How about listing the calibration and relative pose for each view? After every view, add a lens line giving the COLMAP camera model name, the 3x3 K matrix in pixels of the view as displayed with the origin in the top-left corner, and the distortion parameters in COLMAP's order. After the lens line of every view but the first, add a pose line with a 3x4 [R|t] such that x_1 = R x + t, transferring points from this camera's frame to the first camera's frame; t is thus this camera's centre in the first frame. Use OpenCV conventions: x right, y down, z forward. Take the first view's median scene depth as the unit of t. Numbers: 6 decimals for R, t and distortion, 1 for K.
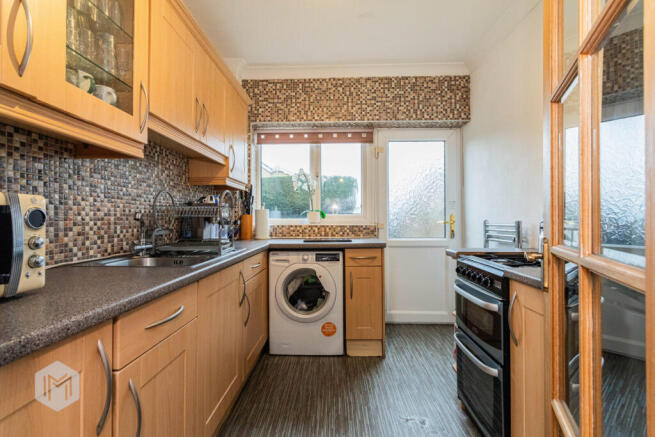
lens RADIAL K [[315.8, 0, 327.5], [0, 315.8, 218.5], [0, 0, 1]] dist [-0.003692, -0.000617]
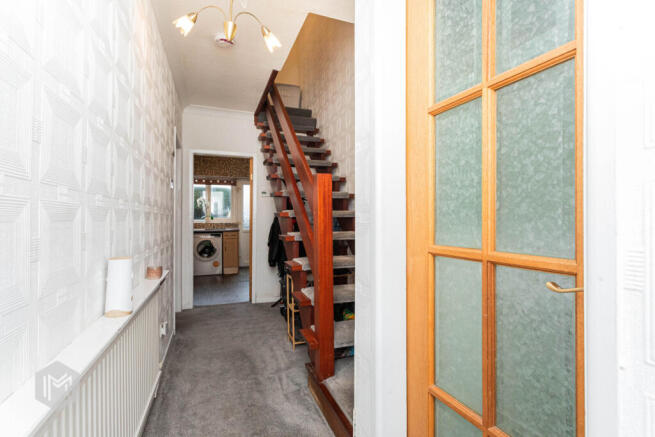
lens RADIAL K [[315.8, 0, 327.5], [0, 315.8, 218.5], [0, 0, 1]] dist [-0.003692, -0.000617]
pose [[0.932142, -0.002306, 0.362085, -0.079815], [0.001292, 0.999995, 0.003043, -0.019932], [-0.362091, -0.002368, 0.932140, -1.676755]]
